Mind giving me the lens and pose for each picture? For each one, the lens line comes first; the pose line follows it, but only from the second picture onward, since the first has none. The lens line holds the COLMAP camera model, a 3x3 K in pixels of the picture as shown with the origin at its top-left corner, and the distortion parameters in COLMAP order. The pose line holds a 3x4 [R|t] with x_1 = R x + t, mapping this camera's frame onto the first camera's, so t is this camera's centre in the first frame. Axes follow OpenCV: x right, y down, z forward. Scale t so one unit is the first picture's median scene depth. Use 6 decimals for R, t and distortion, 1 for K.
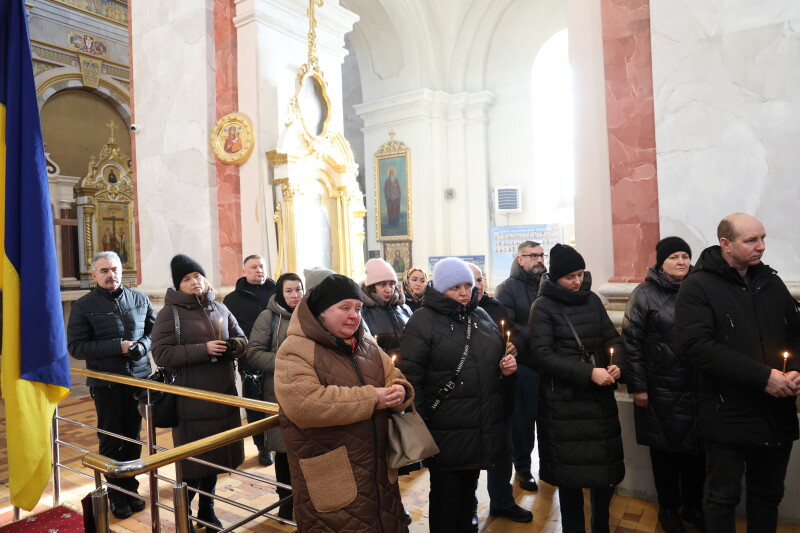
lens RADIAL K [[545.9, 0, 404.6], [0, 545.9, 264.9], [0, 0, 1]] dist [-0.034128, -0.001866]
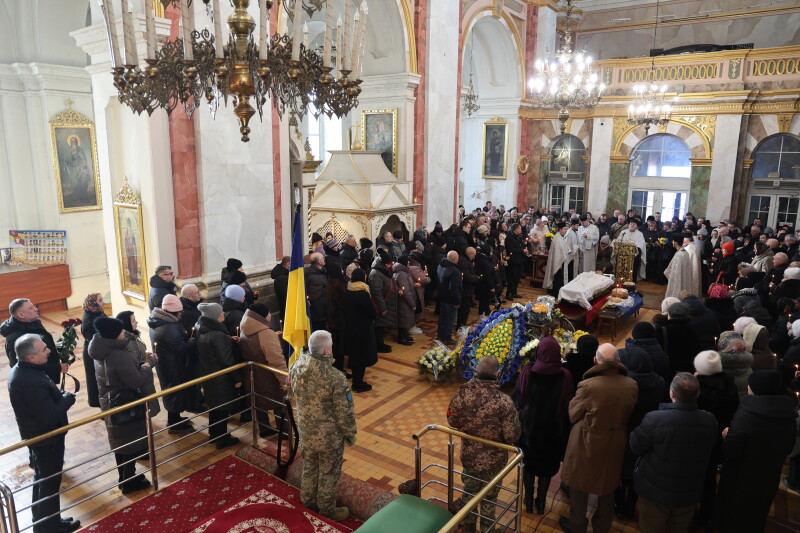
lens RADIAL K [[545.9, 0, 399.8], [0, 545.9, 265.3], [0, 0, 1]] dist [-0.034128, -0.001866]
pose [[0.039664, -0.159810, 0.986351, -1.670602], [-0.001053, 0.987120, 0.159977, -0.368873], [-0.999213, -0.007384, 0.038985, 0.176821]]
